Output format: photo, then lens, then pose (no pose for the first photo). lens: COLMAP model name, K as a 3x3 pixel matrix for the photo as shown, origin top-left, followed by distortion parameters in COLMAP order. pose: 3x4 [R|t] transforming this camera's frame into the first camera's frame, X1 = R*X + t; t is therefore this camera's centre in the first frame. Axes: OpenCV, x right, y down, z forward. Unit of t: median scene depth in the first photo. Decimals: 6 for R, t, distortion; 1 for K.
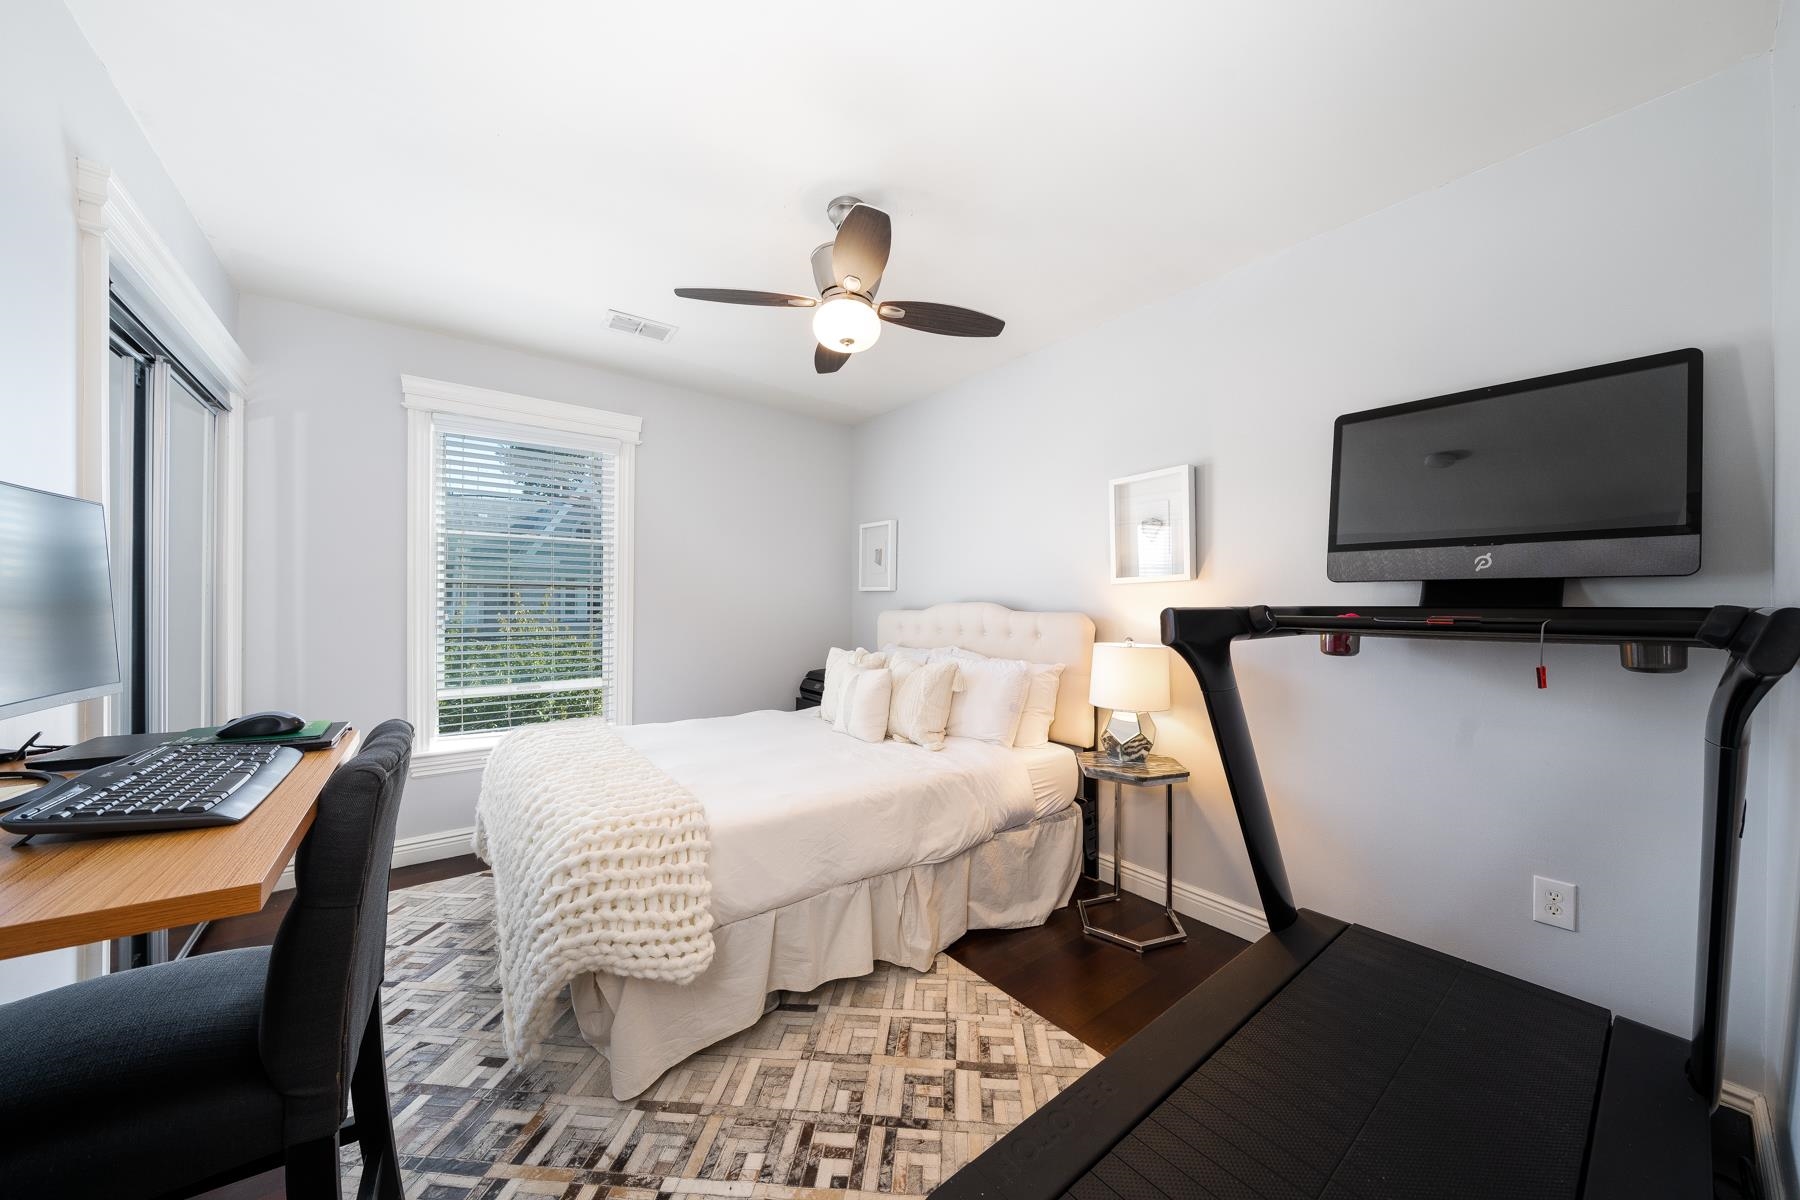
lens RADIAL K [[611.8, 0, 901.6], [0, 611.8, 608.4], [0, 0, 1]] dist [-0.004460, -0.000055]
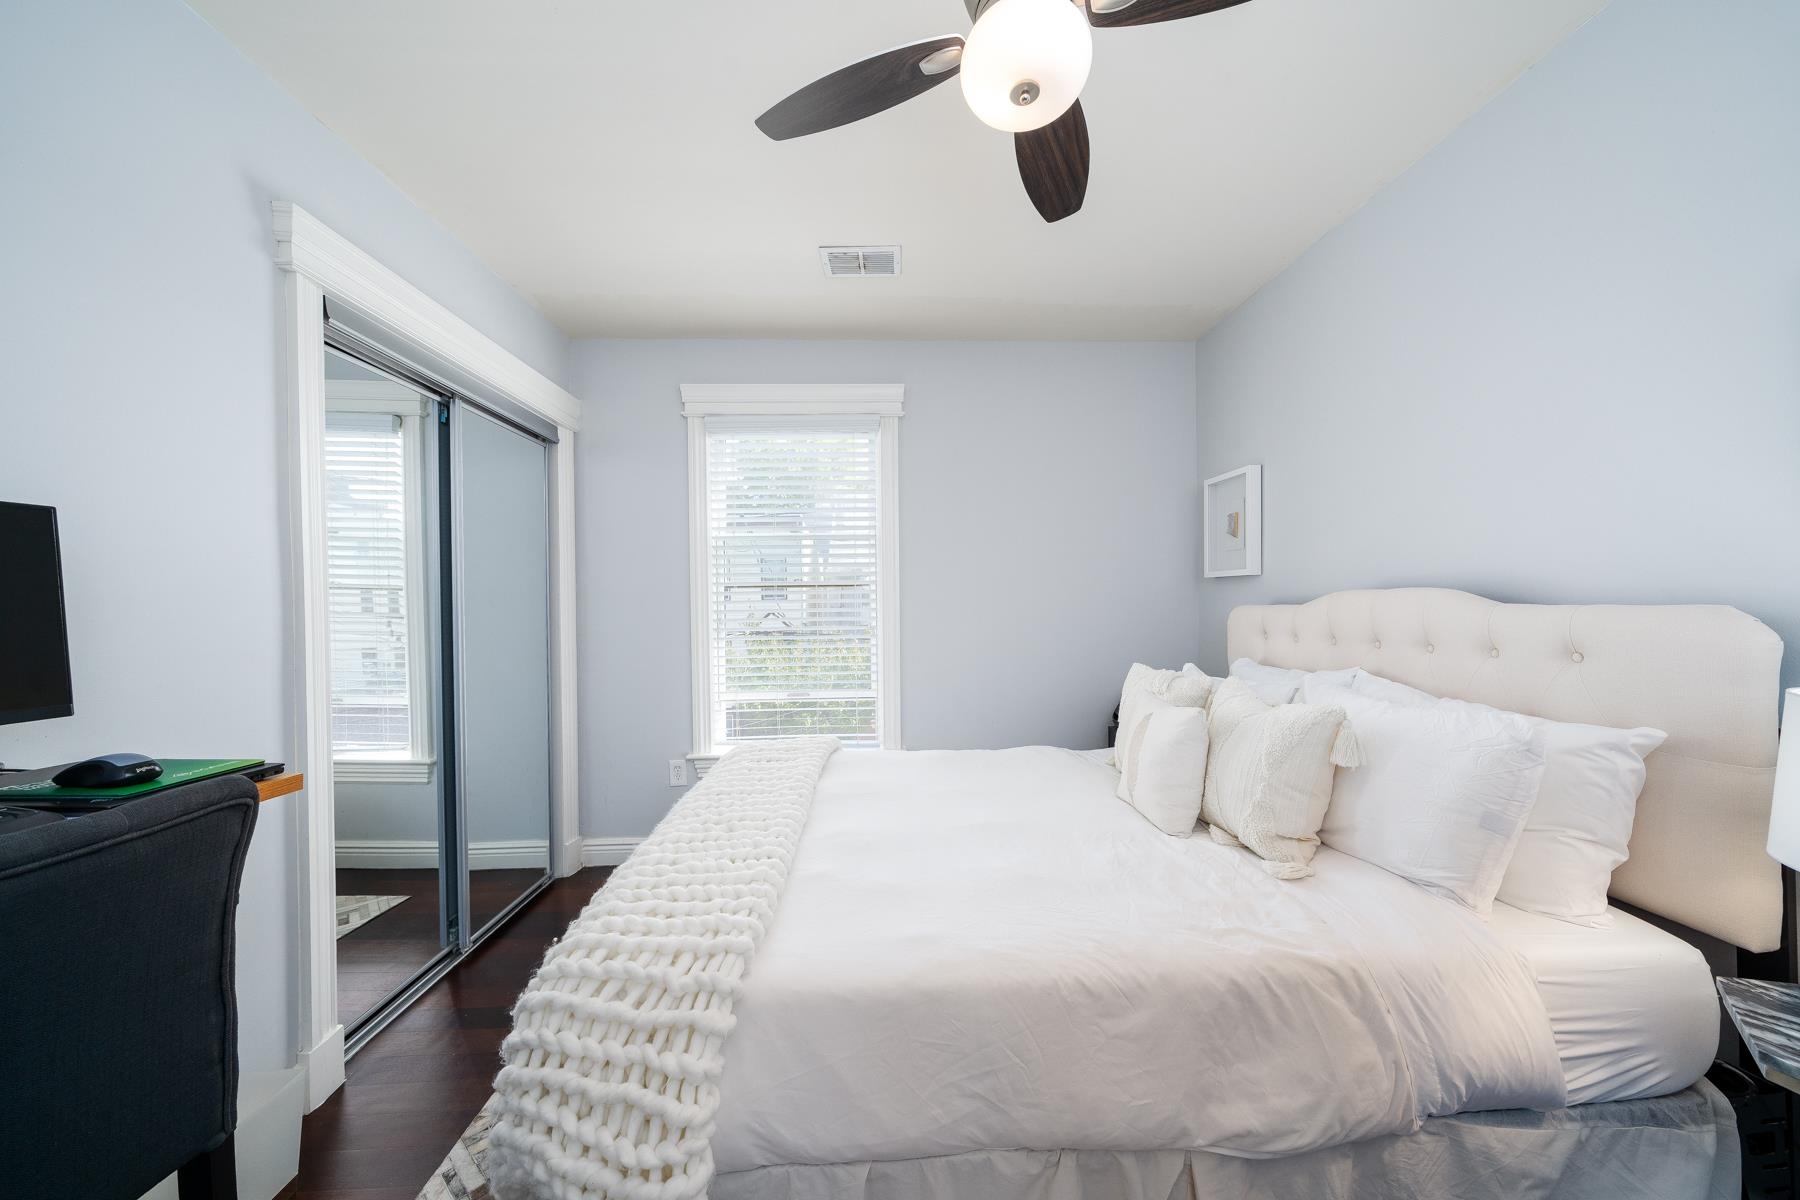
lens RADIAL K [[622.6, 0, 907.1], [0, 622.6, 609.2], [0, 0, 1]] dist [-0.002116, -0.000538]
pose [[0.815135, -0.014059, -0.579100, 0.098902], [0.017623, 0.999845, 0.000532, 0.000442], [0.579002, -0.010639, 0.815256, 0.387457]]
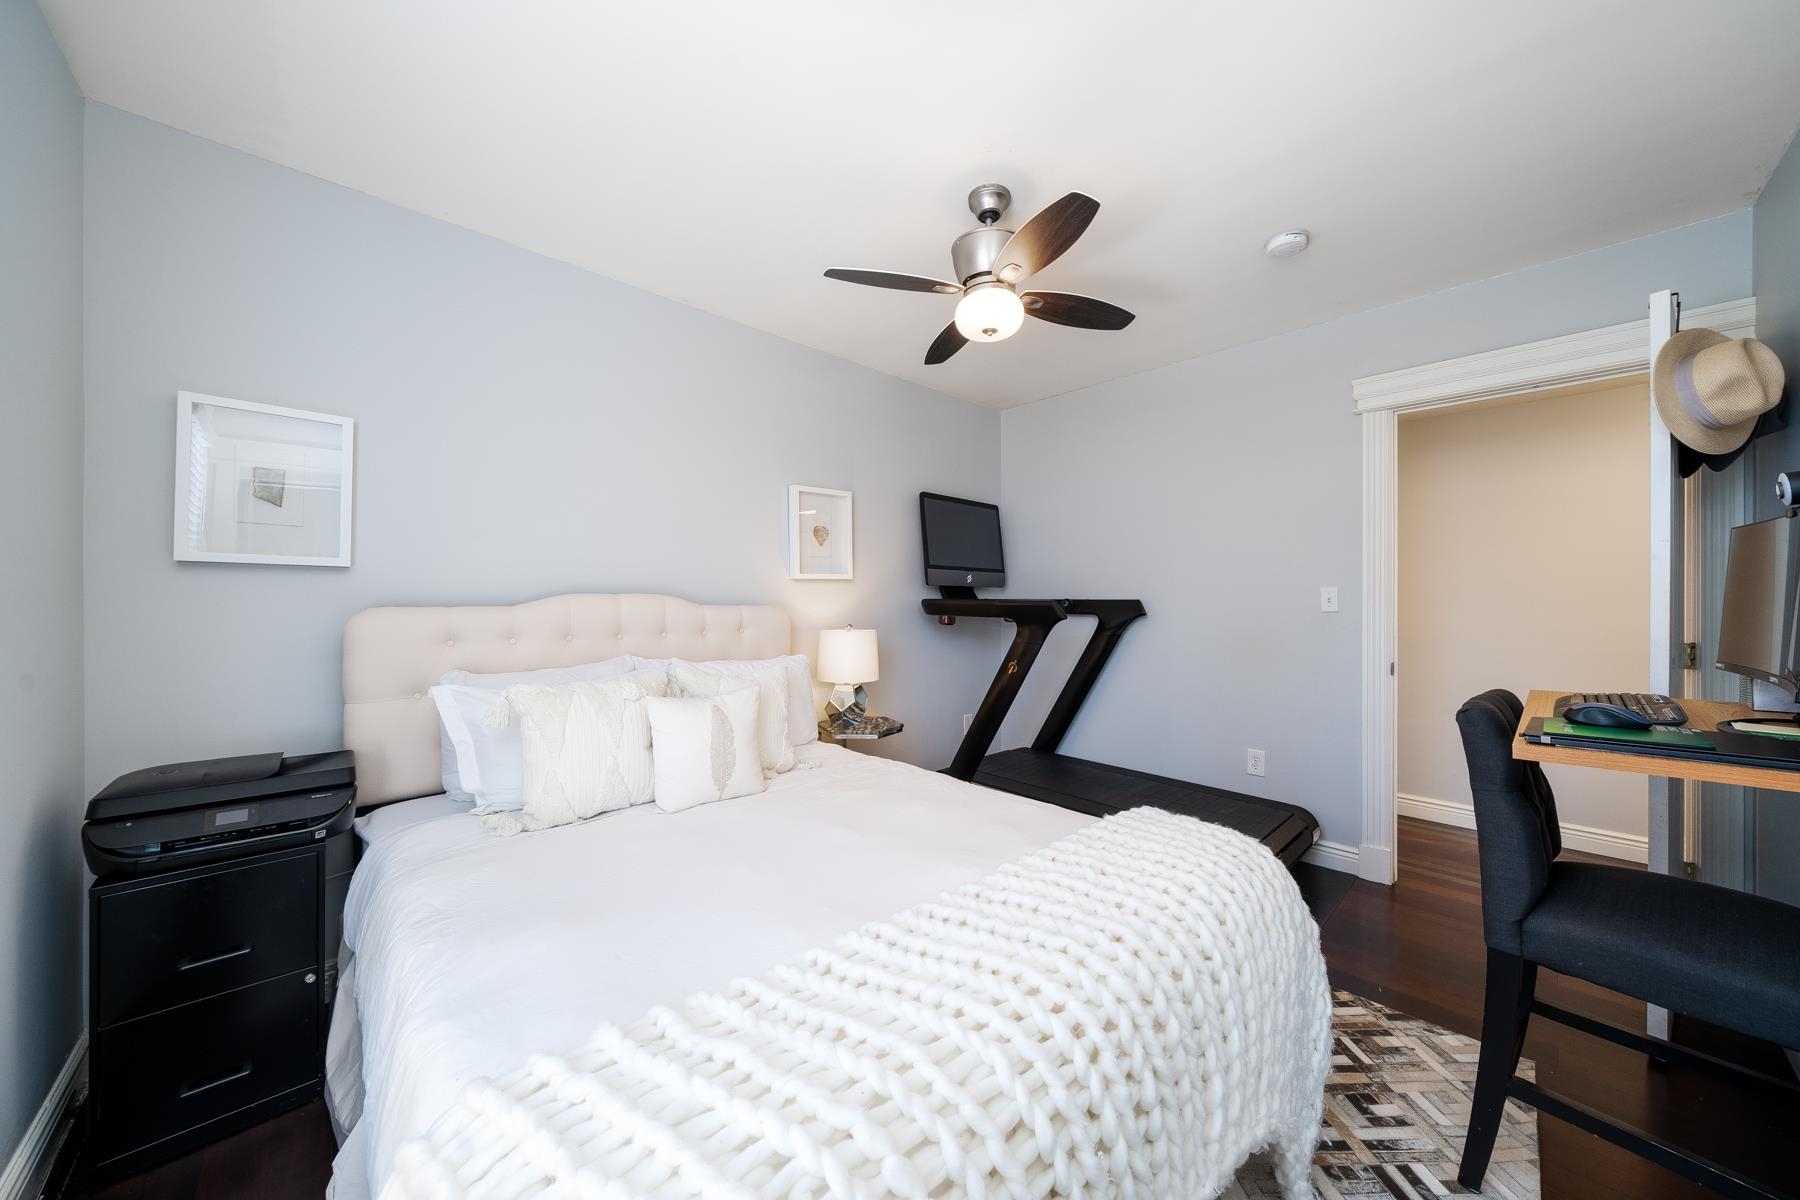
lens RADIAL K [[622.6, 0, 907.1], [0, 622.6, 609.2], [0, 0, 1]] dist [-0.002116, -0.000538]
pose [[-0.100078, -0.013987, 0.994881, -0.808928], [0.008506, 0.999853, 0.014913, -0.001217], [-0.994943, 0.009954, -0.099944, 0.937058]]
